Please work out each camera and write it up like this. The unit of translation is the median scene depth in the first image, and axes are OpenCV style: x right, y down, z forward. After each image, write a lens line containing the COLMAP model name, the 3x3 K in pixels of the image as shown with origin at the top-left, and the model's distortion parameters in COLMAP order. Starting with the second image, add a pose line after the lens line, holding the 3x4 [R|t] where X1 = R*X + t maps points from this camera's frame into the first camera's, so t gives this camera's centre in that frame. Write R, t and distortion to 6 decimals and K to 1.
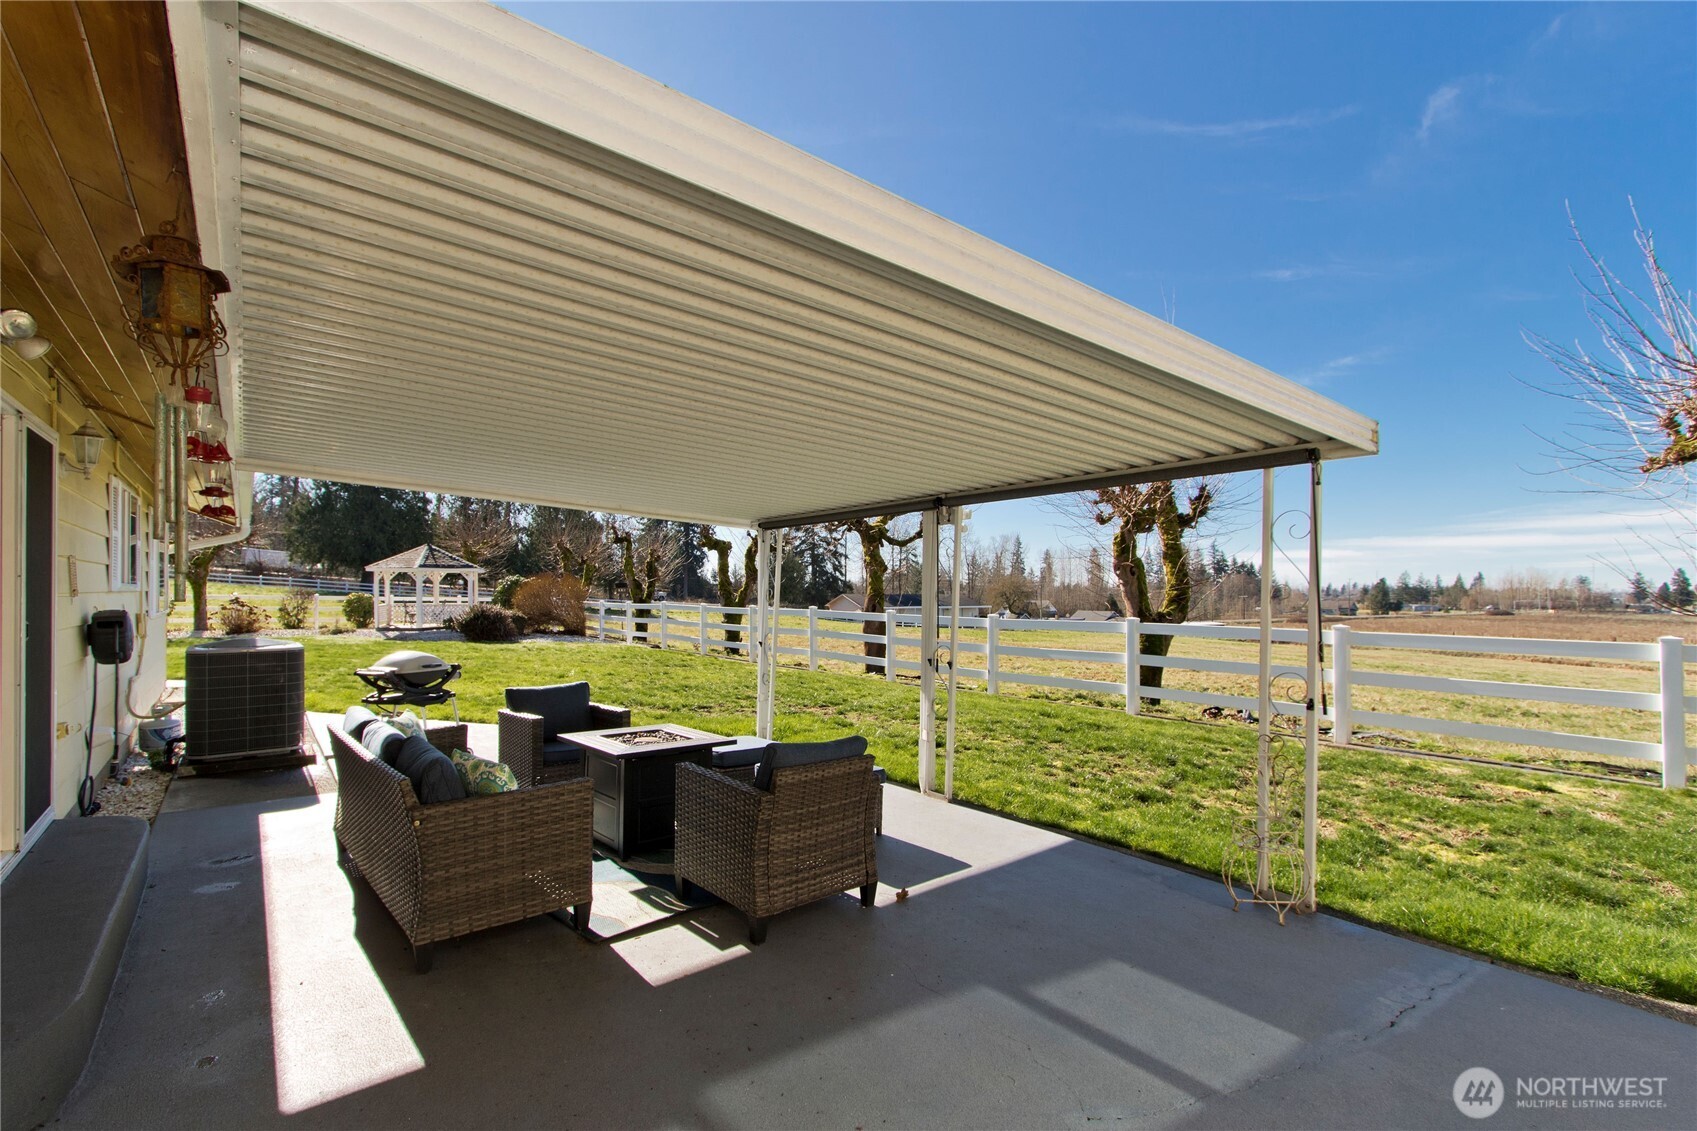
lens RADIAL K [[772.0, 0, 840.7], [0, 772.0, 567.9], [0, 0, 1]] dist [0.009646, -0.000384]
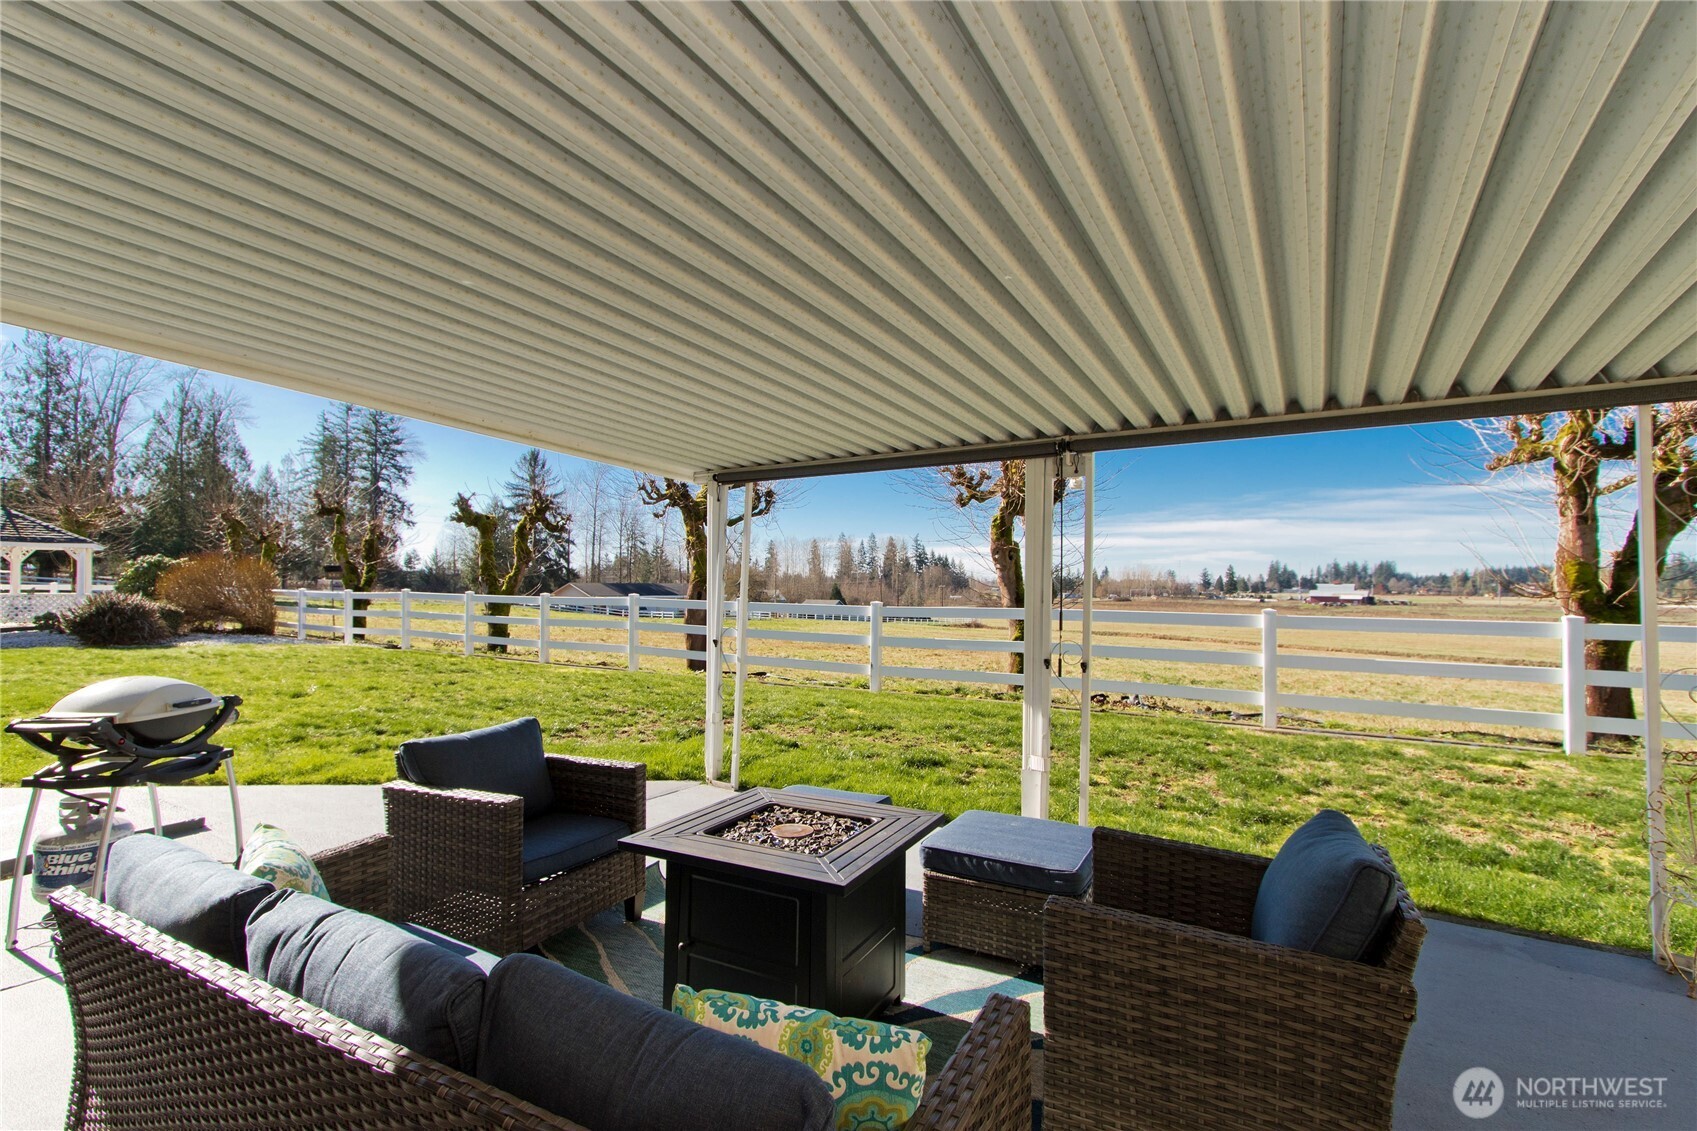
lens RADIAL K [[772.0, 0, 840.7], [0, 772.0, 567.9], [0, 0, 1]] dist [0.009646, -0.000384]
pose [[0.937699, 0.008487, 0.347345, -0.081207], [-0.013205, 0.999850, 0.011216, 0.006316], [-0.347198, -0.015104, 0.937670, 0.096025]]
